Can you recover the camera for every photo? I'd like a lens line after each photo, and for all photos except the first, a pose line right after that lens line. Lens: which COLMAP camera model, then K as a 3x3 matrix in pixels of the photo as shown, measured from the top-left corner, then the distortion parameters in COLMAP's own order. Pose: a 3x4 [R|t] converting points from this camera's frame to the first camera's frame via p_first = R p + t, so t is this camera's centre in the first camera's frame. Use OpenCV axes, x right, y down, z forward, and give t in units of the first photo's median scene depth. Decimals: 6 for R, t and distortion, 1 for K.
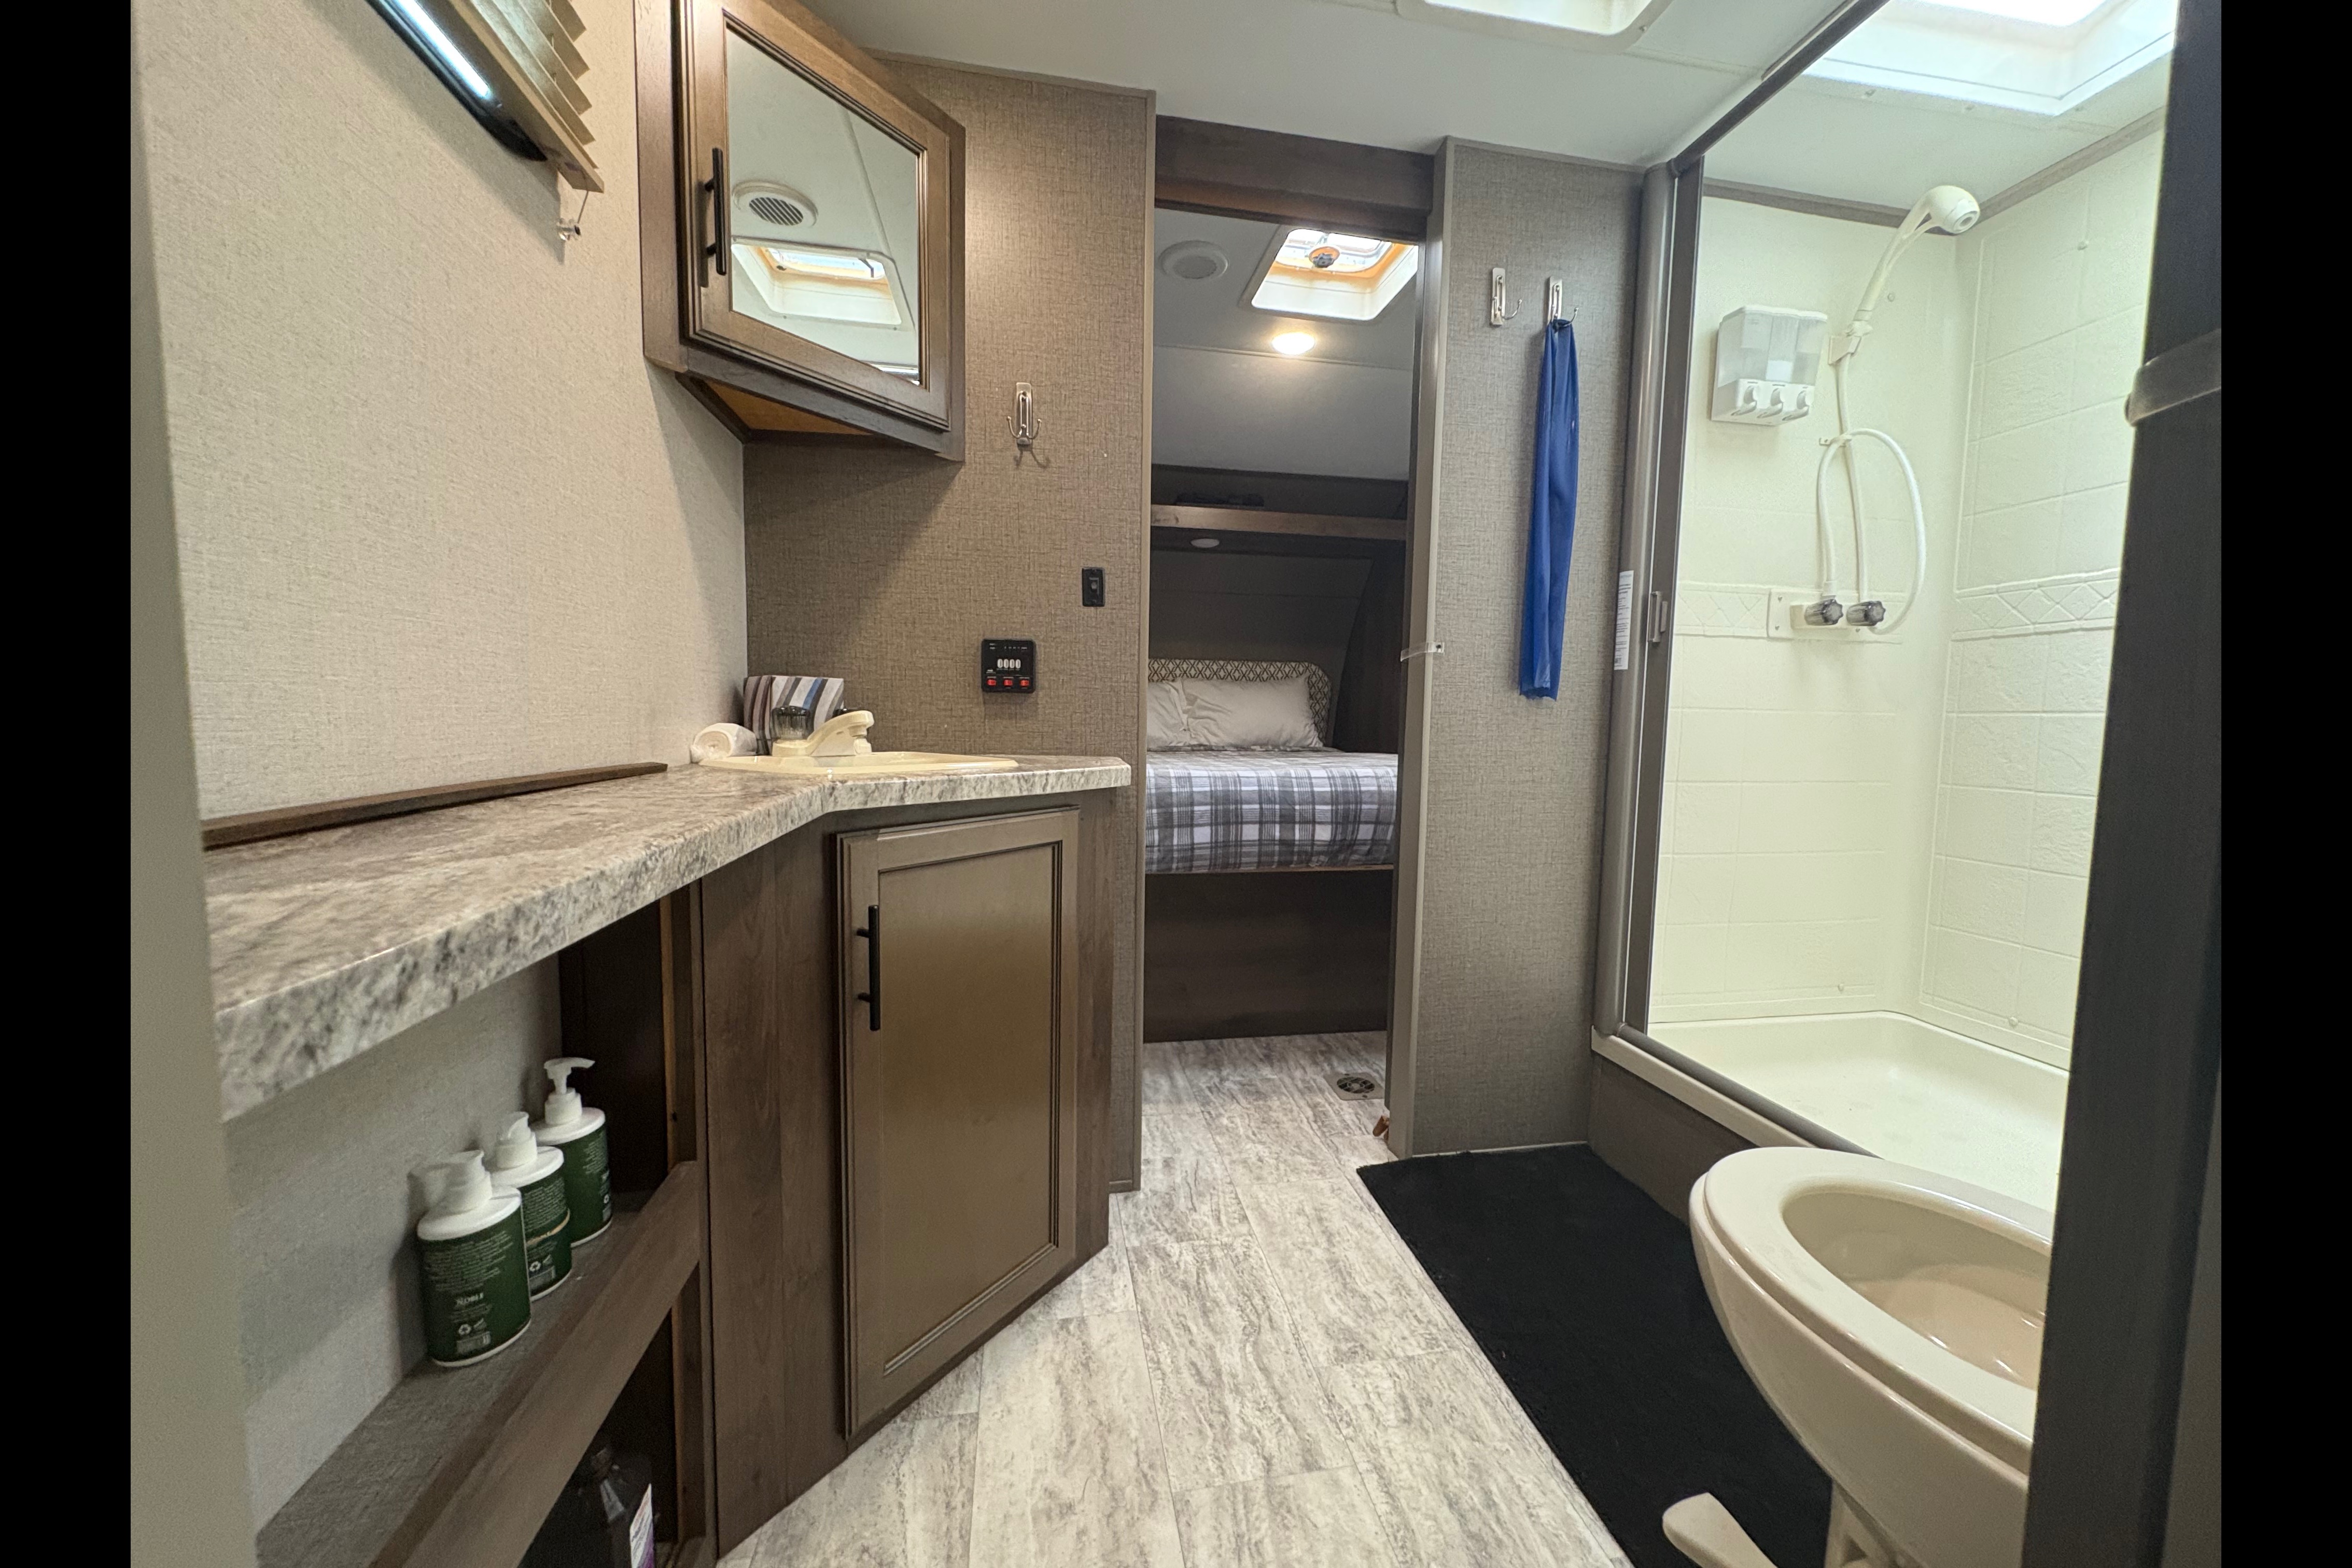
lens RADIAL K [[834.5, 0, 1176.0], [0, 834.5, 784.0], [0, 0, 1]] dist [0.000415, 0.000015]
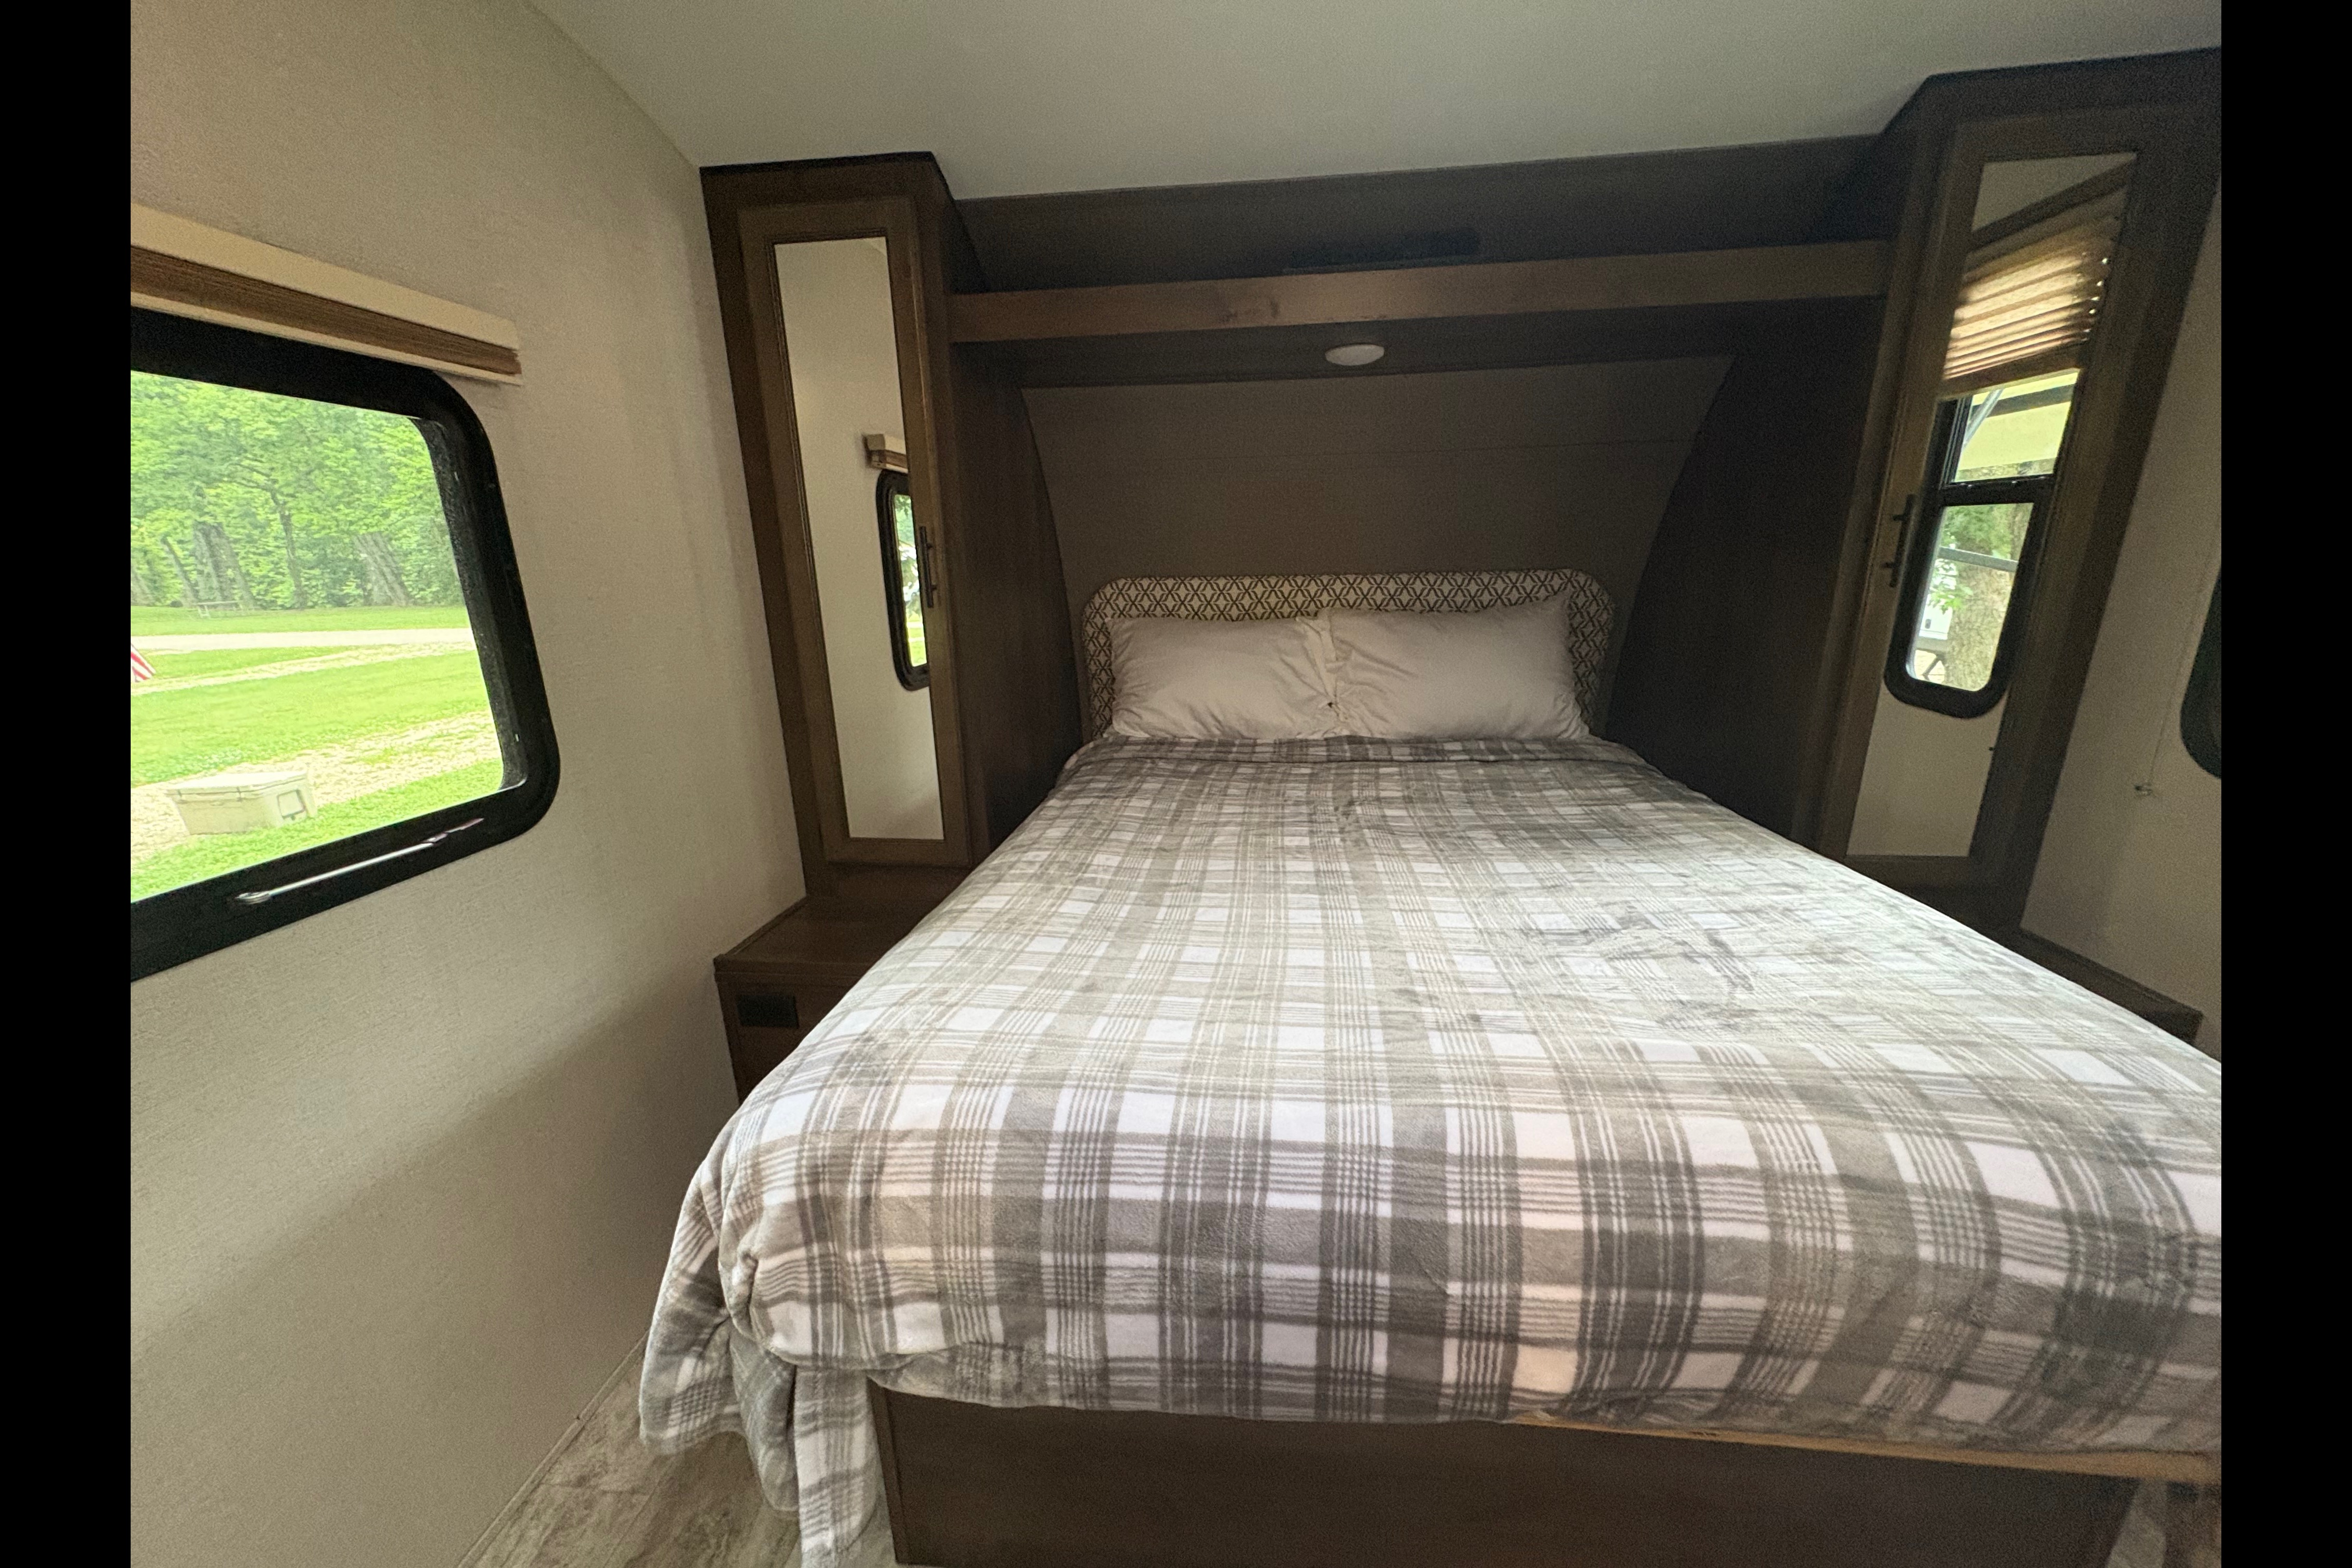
lens RADIAL K [[834.5, 0, 1176.0], [0, 834.5, 784.0], [0, 0, 1]] dist [0.000415, 0.000015]
pose [[0.958743, 0.032452, -0.282415, 0.128403], [0.018174, 0.984433, 0.174818, -0.199681], [0.283691, -0.172738, 0.943229, 0.724378]]
